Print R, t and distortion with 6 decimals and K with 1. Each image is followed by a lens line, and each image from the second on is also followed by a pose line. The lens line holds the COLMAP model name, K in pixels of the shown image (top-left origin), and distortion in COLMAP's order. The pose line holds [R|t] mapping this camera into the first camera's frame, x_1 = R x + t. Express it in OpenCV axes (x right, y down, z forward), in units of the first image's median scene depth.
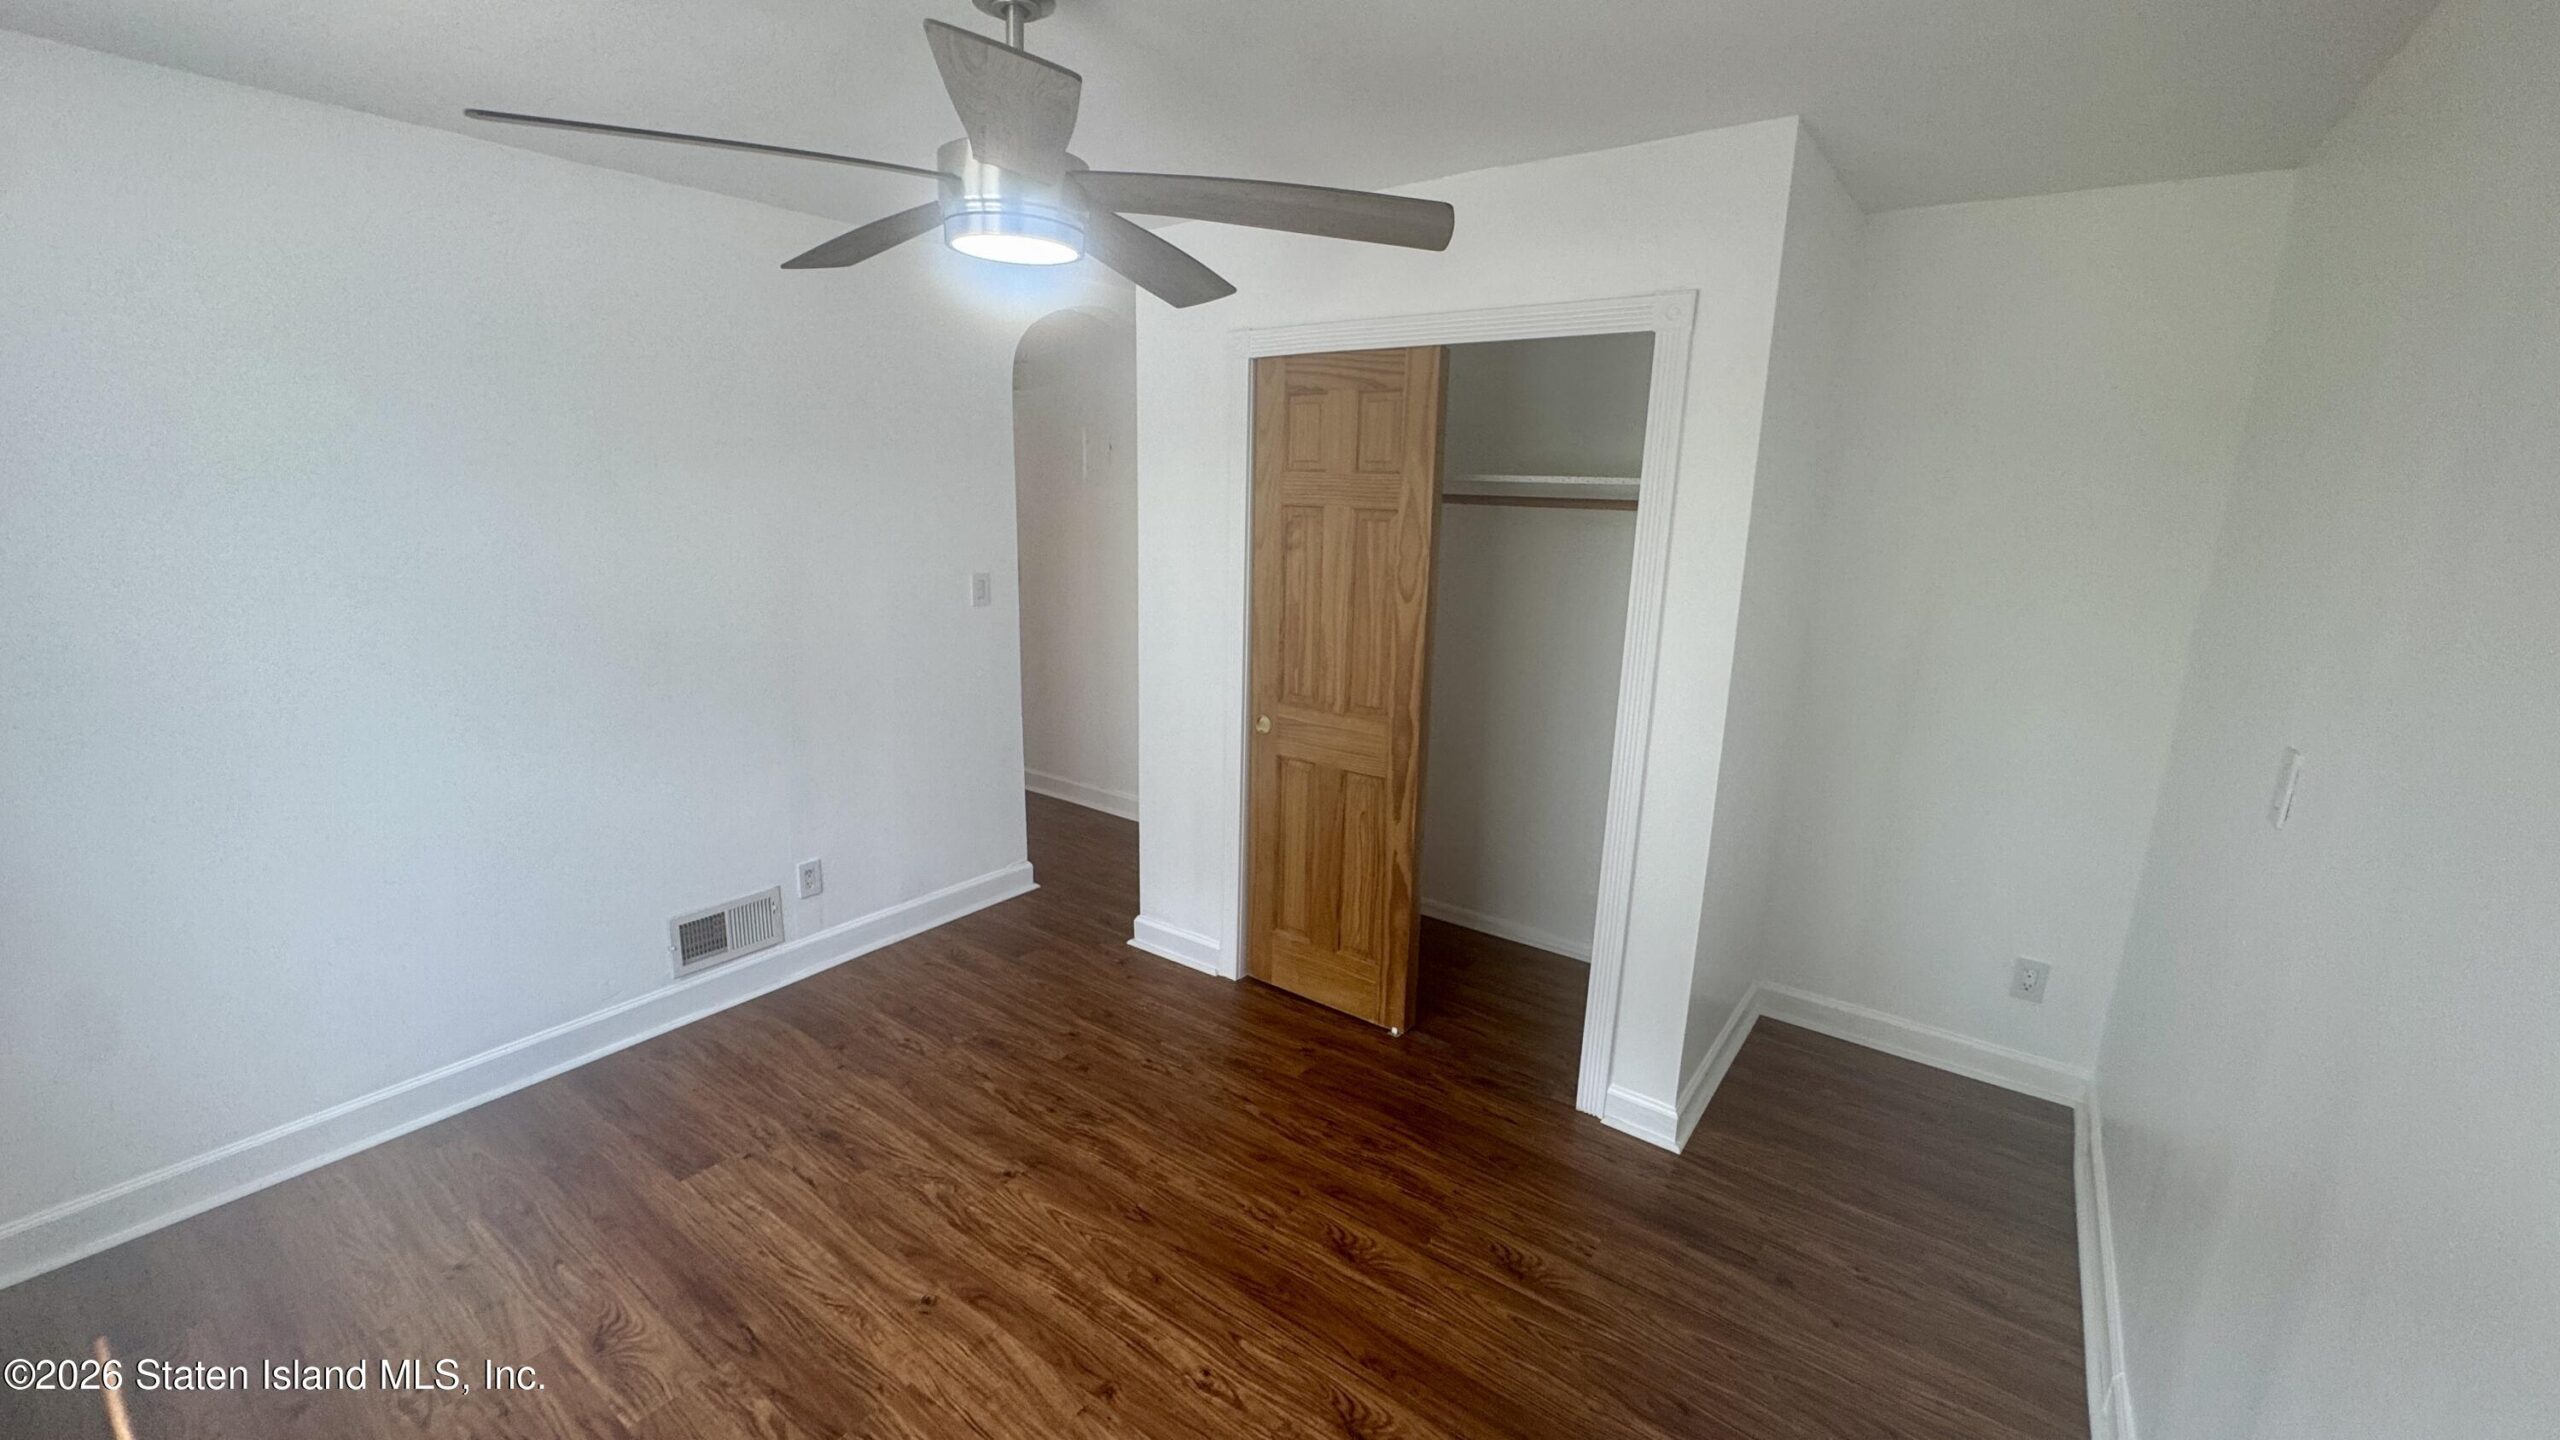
lens RADIAL K [[1033.1, 0, 1280.0], [0, 1033.1, 720.0], [0, 0, 1]] dist [0.000231, 0.000225]
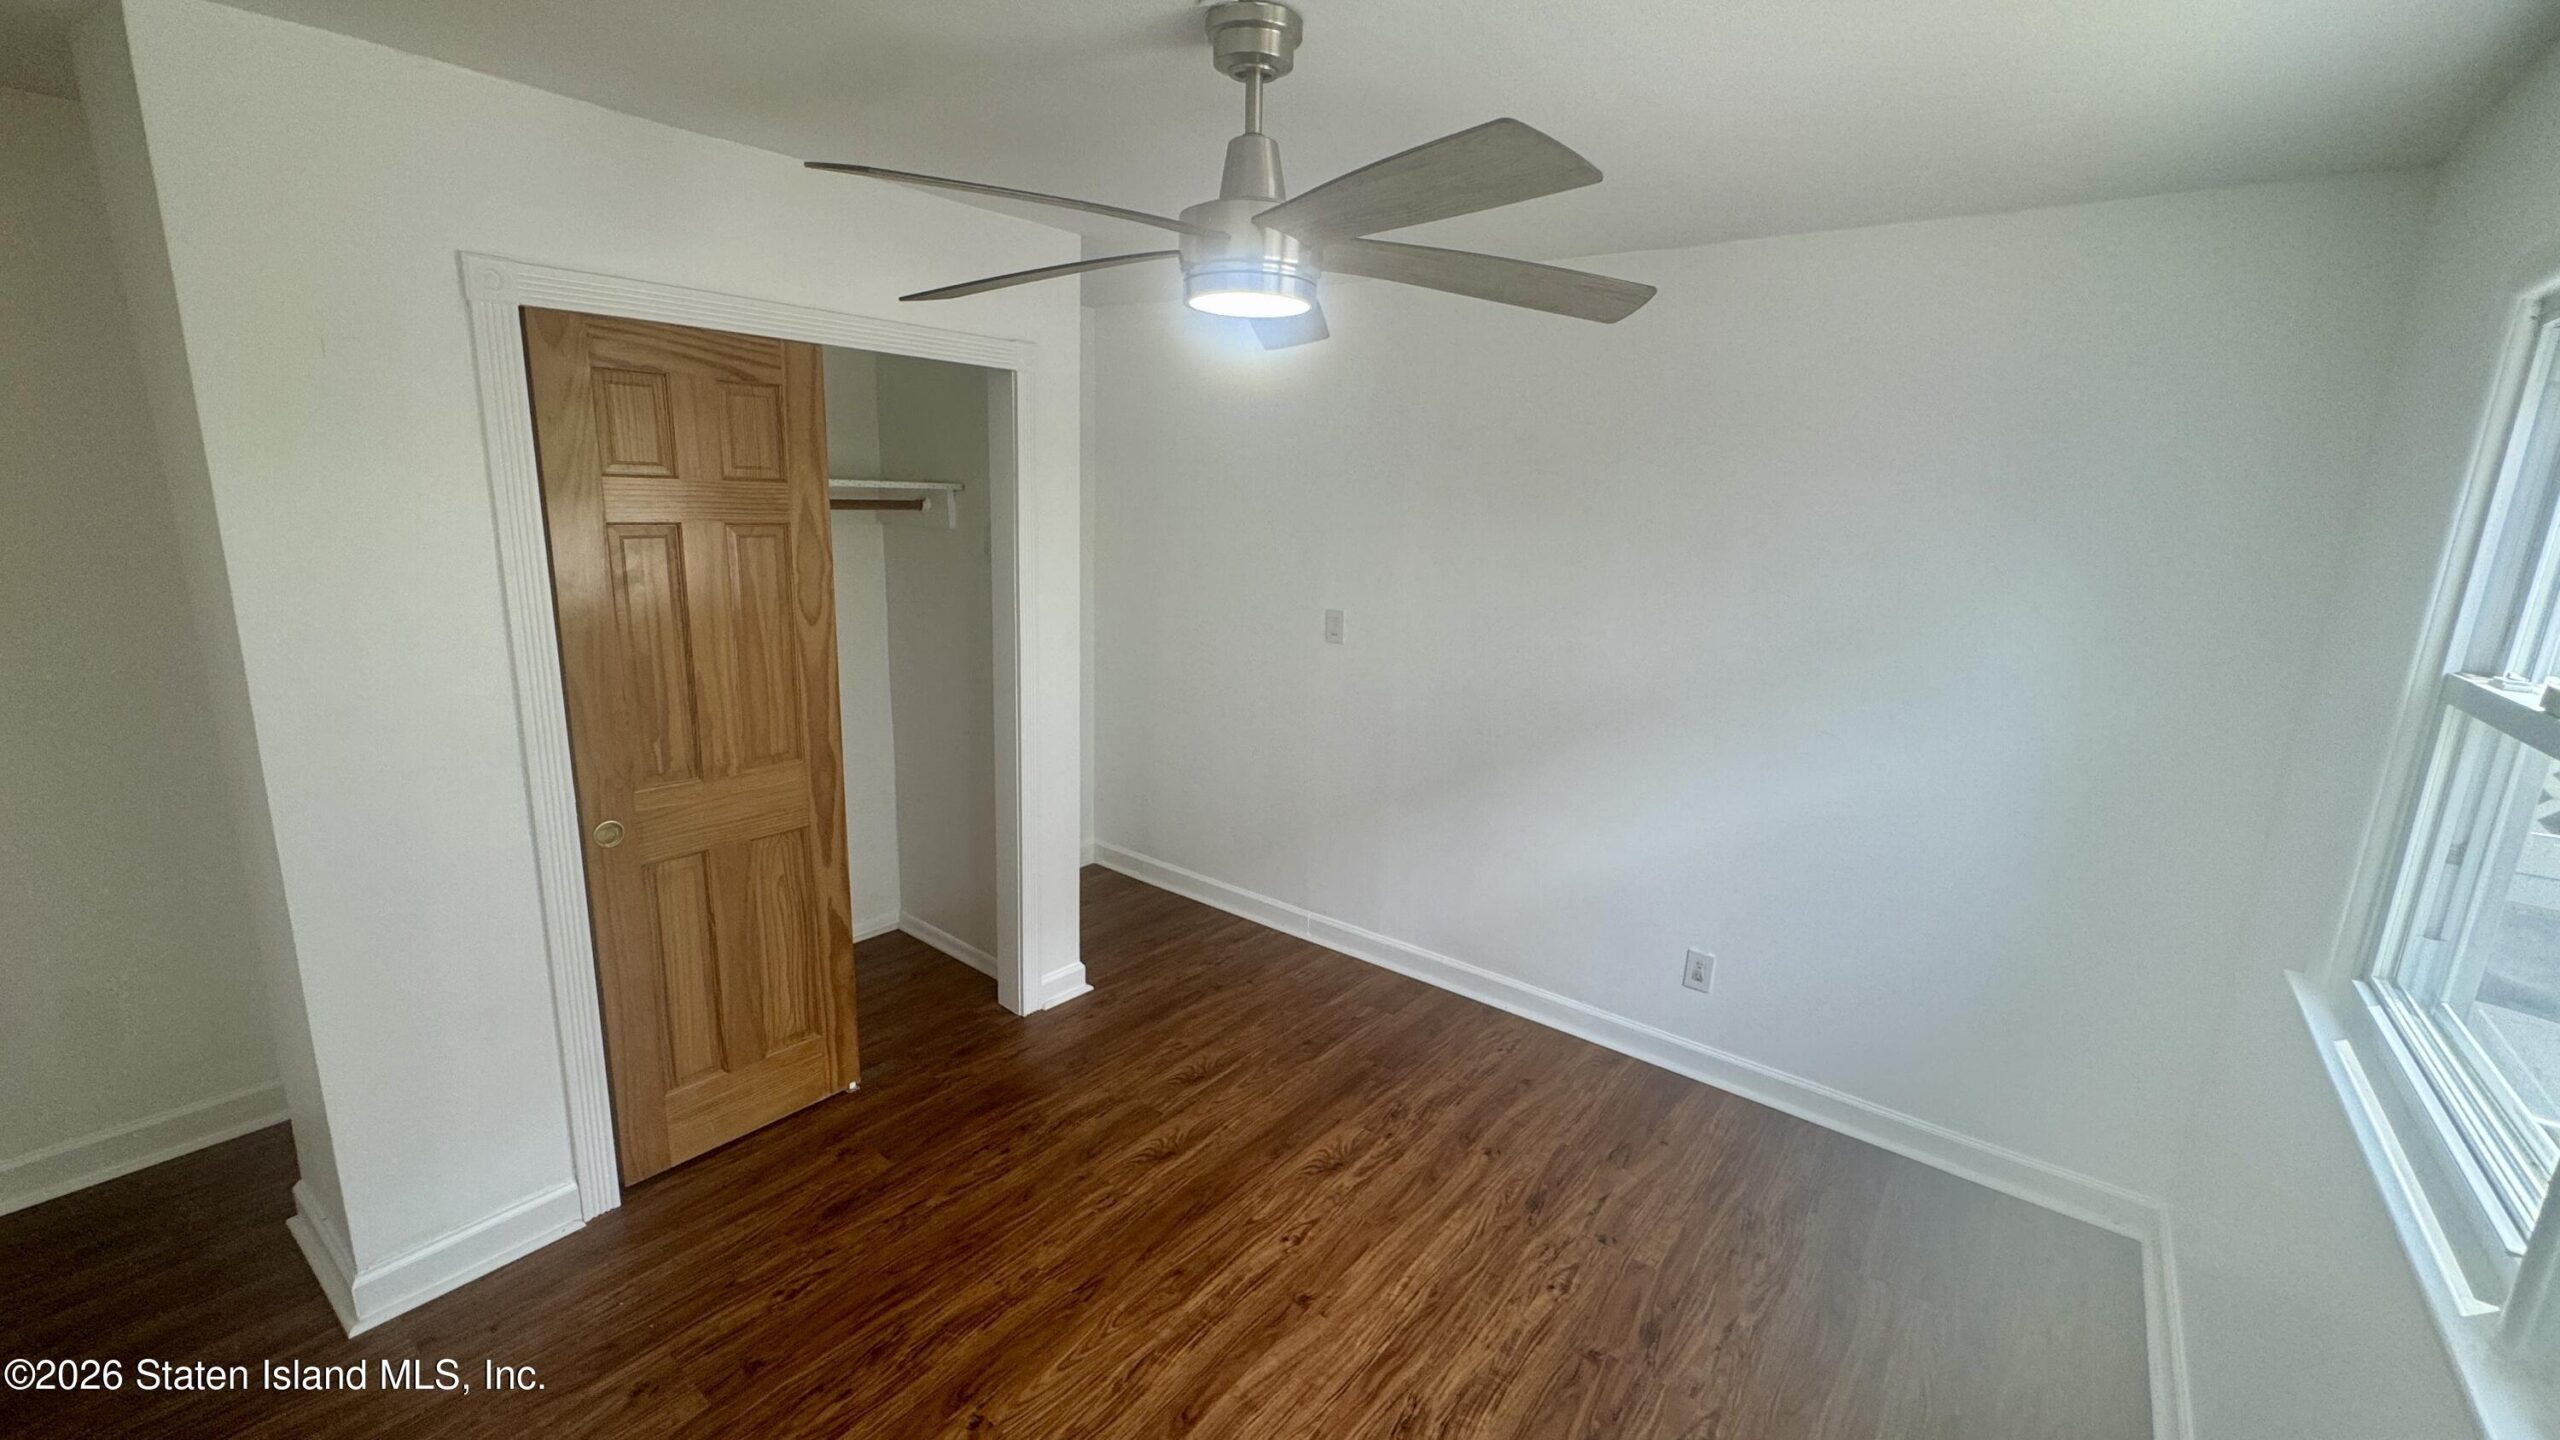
lens RADIAL K [[1033.1, 0, 1280.0], [0, 1033.1, 720.0], [0, 0, 1]] dist [0.000231, 0.000225]
pose [[0.028253, -0.242455, 0.969751, -0.922481], [0.189298, 0.953882, 0.232972, -0.203572], [-0.981513, 0.176990, 0.072846, 0.667971]]
